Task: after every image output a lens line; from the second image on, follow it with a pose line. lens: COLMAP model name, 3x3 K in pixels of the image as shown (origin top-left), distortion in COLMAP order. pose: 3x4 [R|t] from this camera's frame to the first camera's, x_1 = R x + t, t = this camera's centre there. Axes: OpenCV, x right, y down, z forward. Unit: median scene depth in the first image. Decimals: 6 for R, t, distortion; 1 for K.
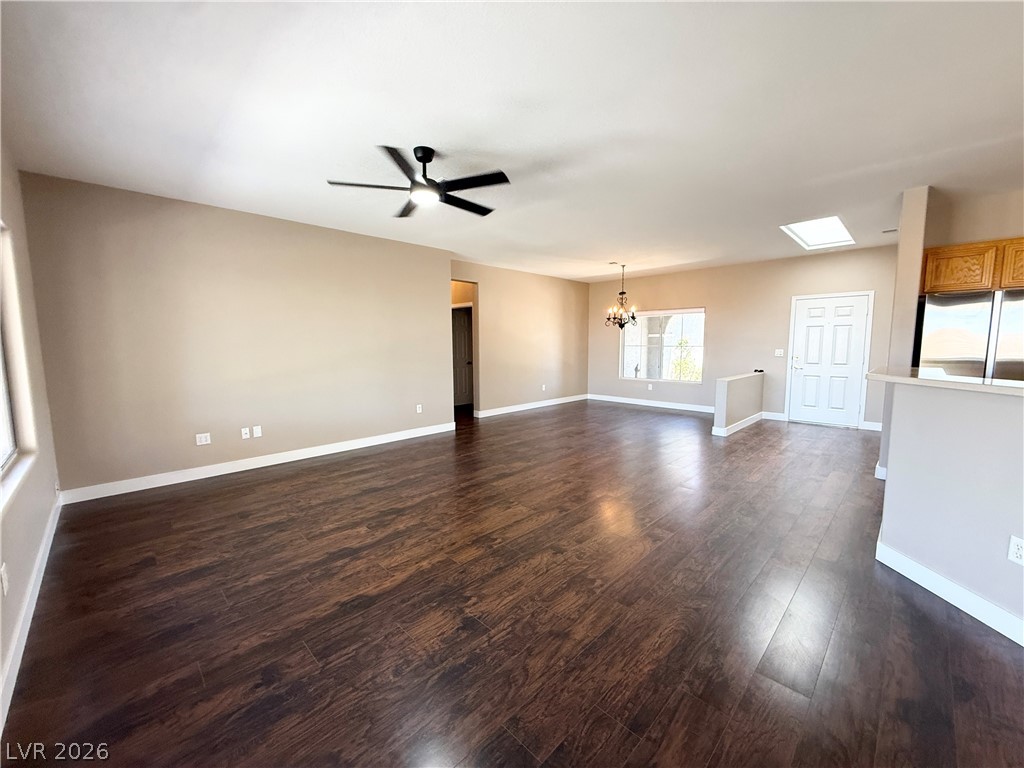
lens RADIAL K [[408.4, 0, 510.4], [0, 408.4, 384.5], [0, 0, 1]] dist [0.000319, -0.000045]
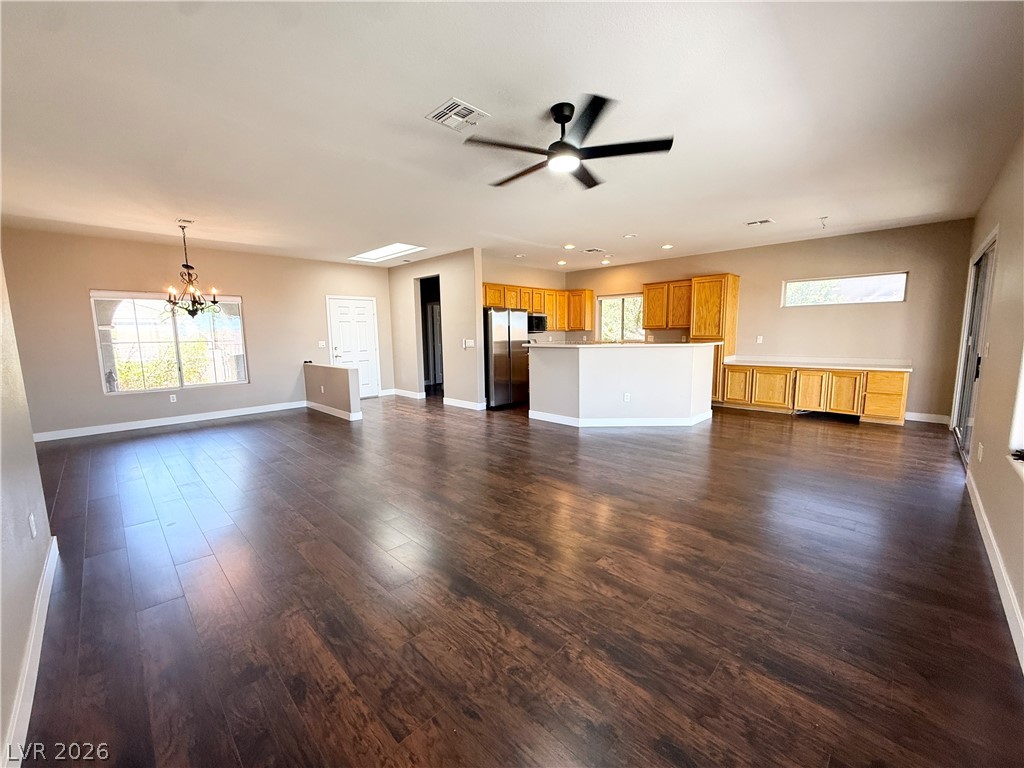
lens RADIAL K [[408.4, 0, 510.4], [0, 408.4, 384.5], [0, 0, 1]] dist [0.000319, -0.000045]
pose [[-0.013229, -0.124906, 0.992080, -0.929086], [0.117885, 0.985053, 0.125593, -0.093286], [-0.992939, 0.118613, 0.001693, 0.952519]]
